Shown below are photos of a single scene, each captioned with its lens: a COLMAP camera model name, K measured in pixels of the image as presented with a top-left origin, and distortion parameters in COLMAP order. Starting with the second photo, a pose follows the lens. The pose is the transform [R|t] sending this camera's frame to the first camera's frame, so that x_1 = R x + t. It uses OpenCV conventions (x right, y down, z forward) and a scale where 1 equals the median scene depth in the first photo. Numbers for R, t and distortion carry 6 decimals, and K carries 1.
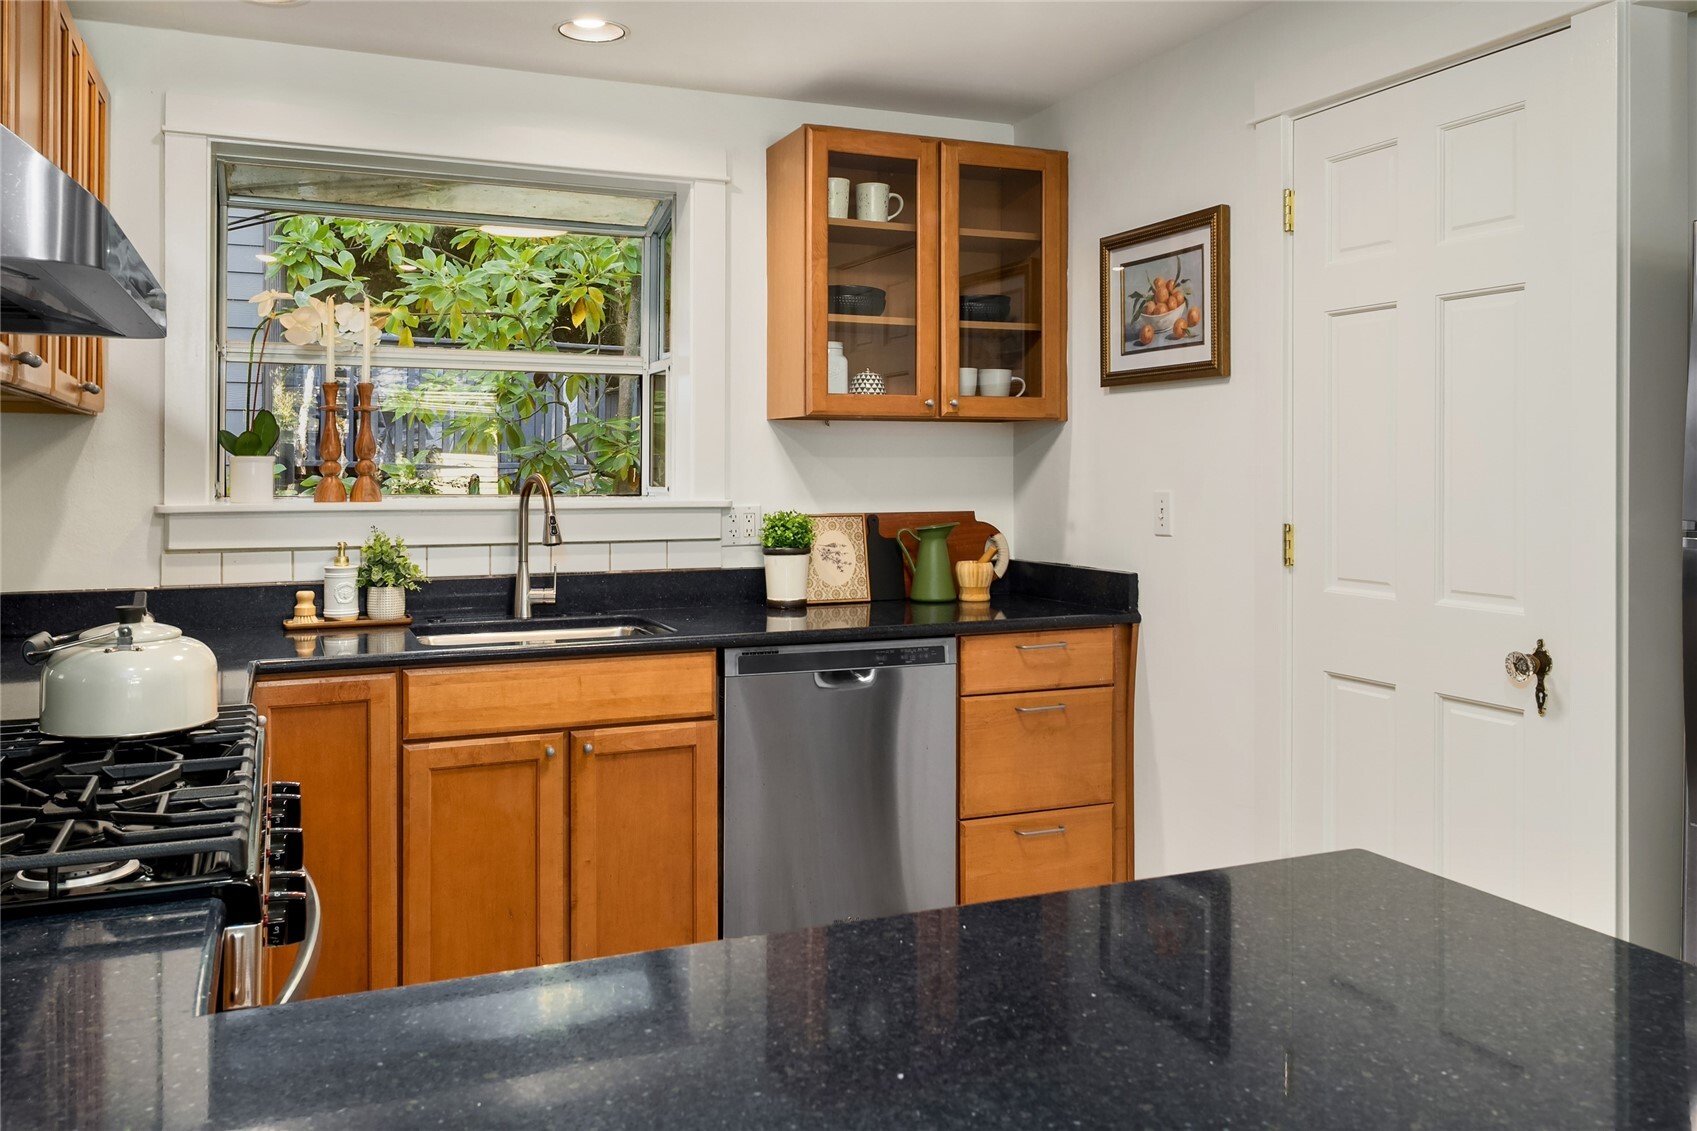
lens RADIAL K [[1381.1, 0, 889.5], [0, 1381.1, 482.9], [0, 0, 1]] dist [0.000783, -0.001604]
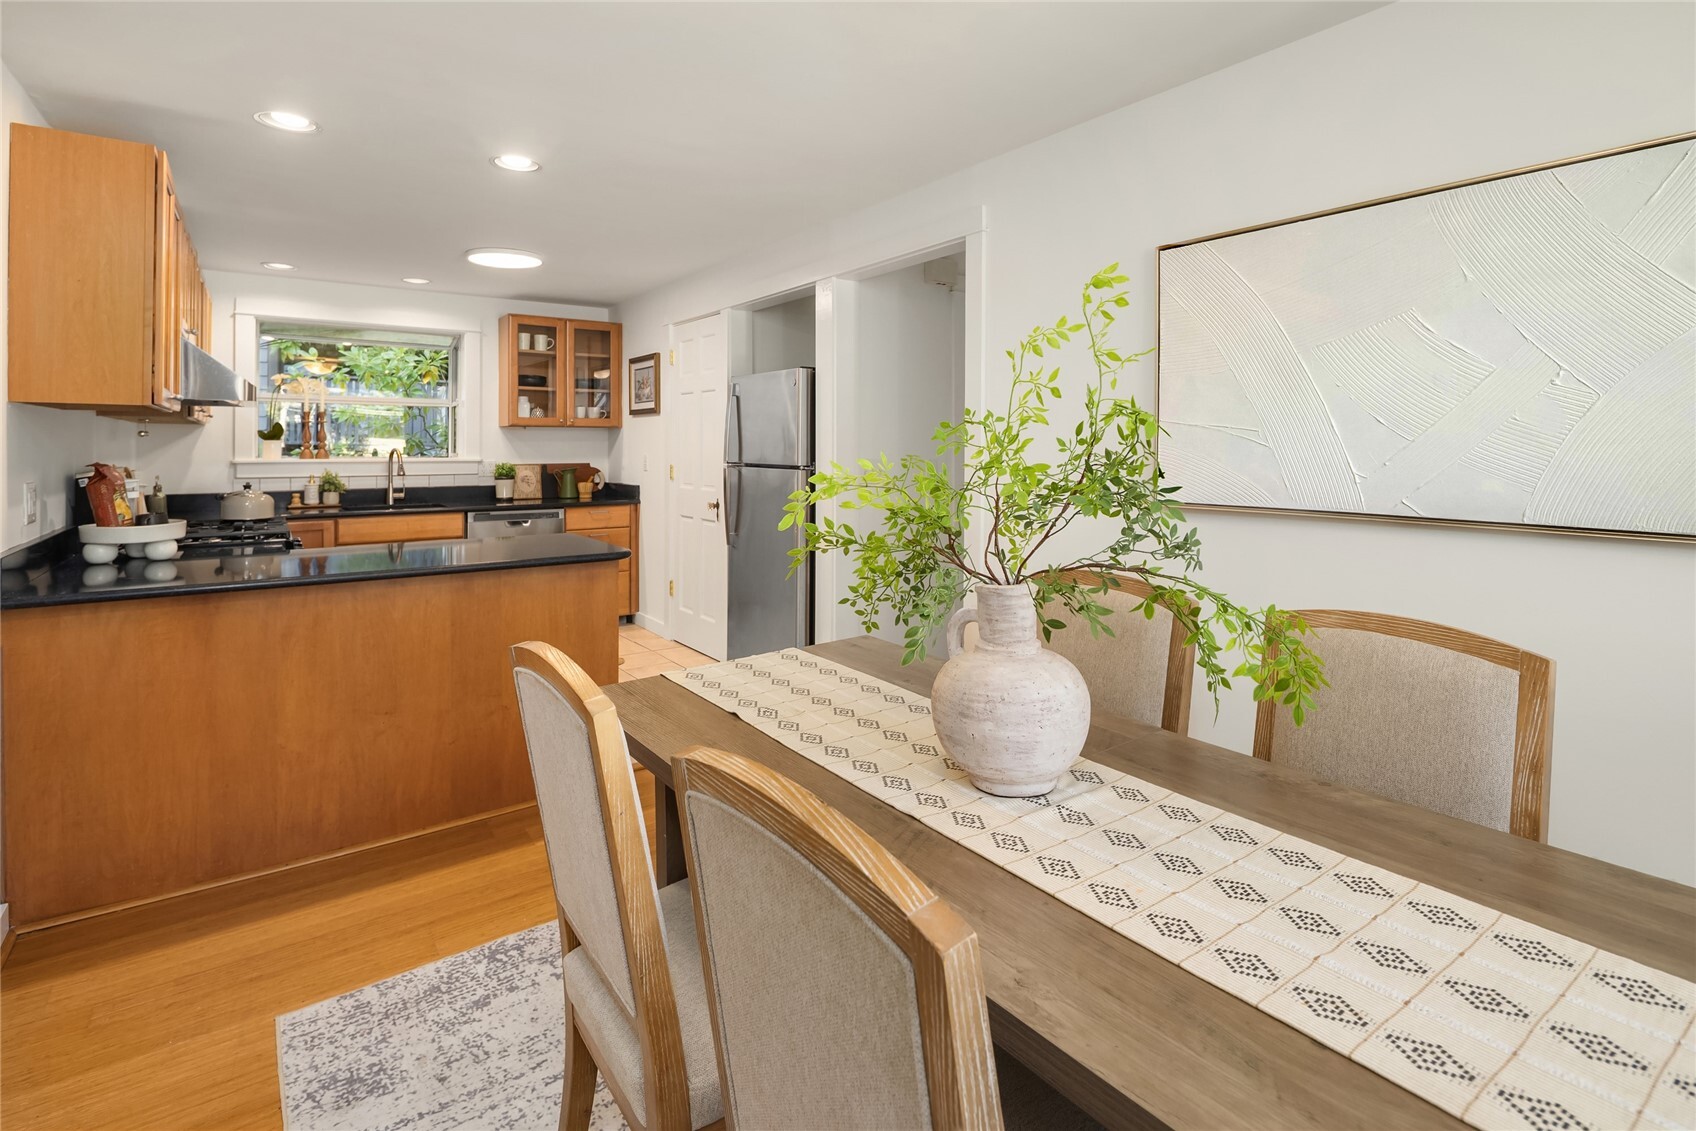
lens RADIAL K [[829.0, 0, 842.6], [0, 829.0, 451.8], [0, 0, 1]] dist [0.003376, -0.004838]
pose [[0.981082, -0.000831, 0.193591, 0.246297], [0.001420, 0.999995, -0.002903, 0.005817], [-0.193587, 0.003123, 0.981078, -0.634851]]
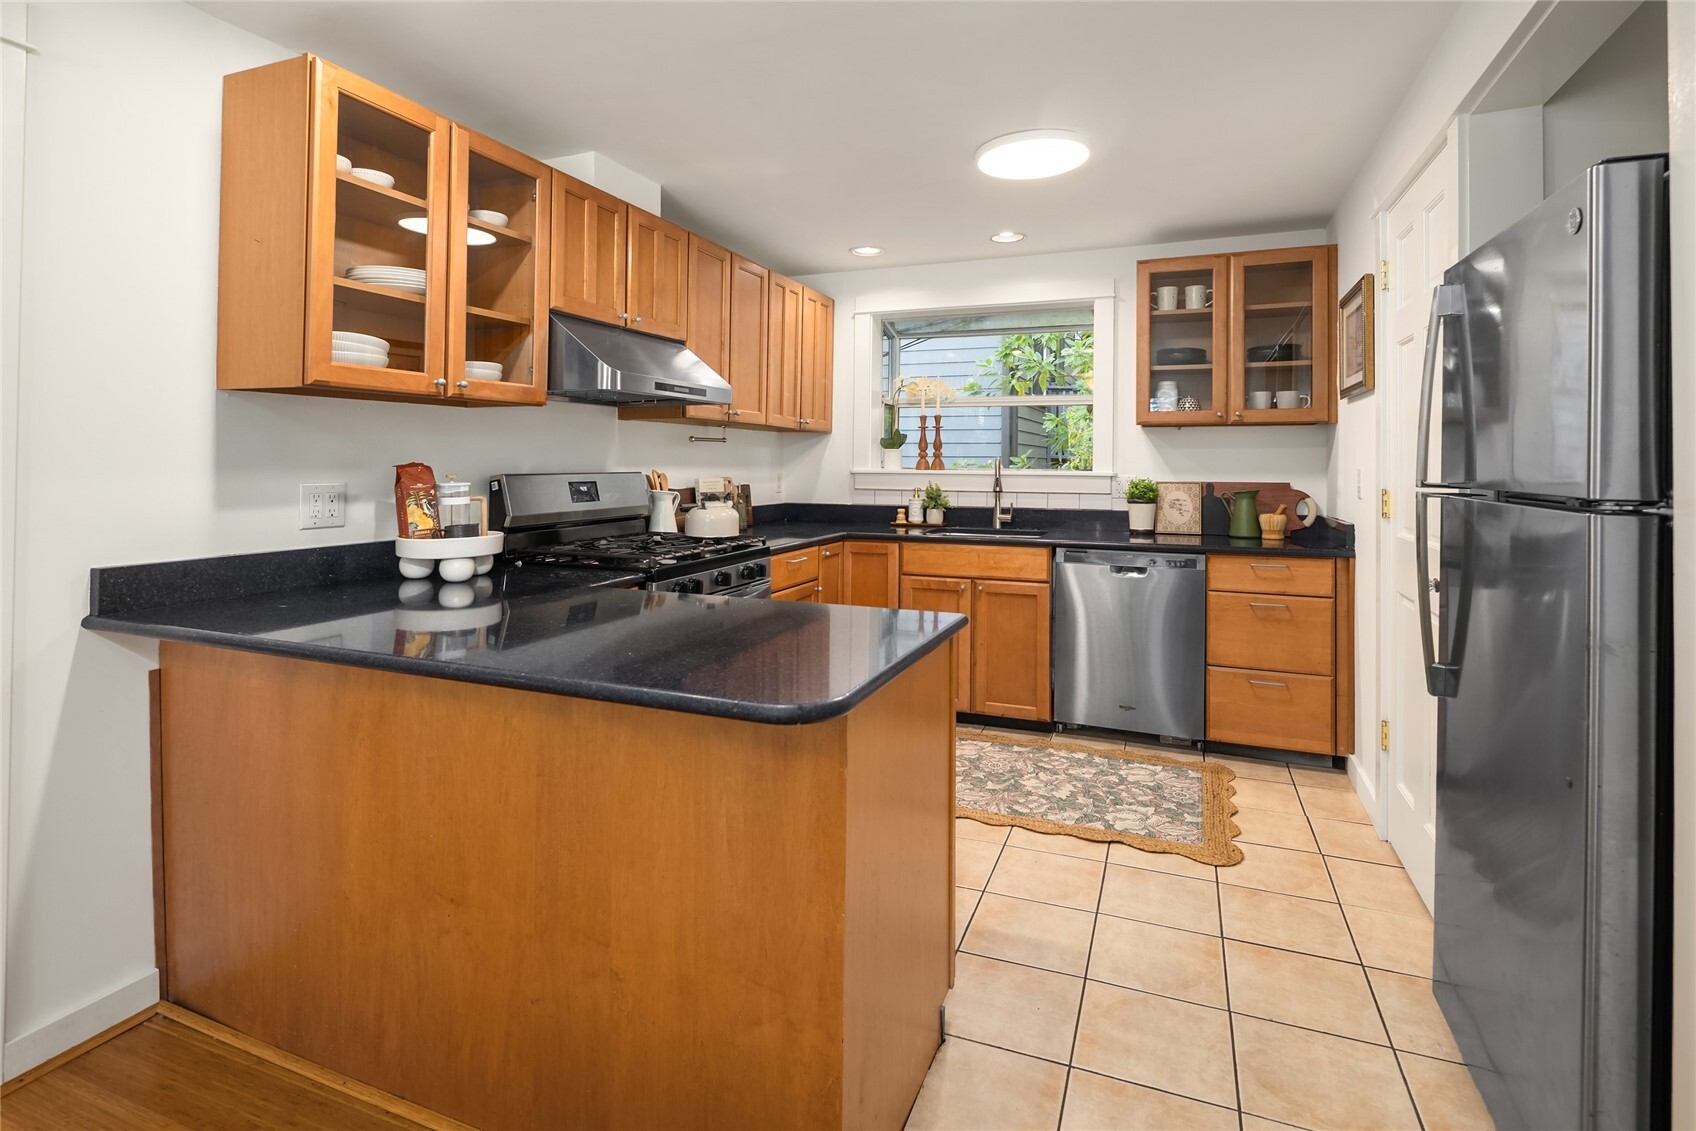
lens RADIAL K [[829.0, 0, 820.9], [0, 829.0, 454.1], [0, 0, 1]] dist [0.003376, -0.004838]
pose [[0.688835, -0.003596, -0.724909, 0.418109], [-0.012701, 0.999774, -0.017028, 0.012238], [0.724806, 0.020937, 0.688634, -0.025716]]
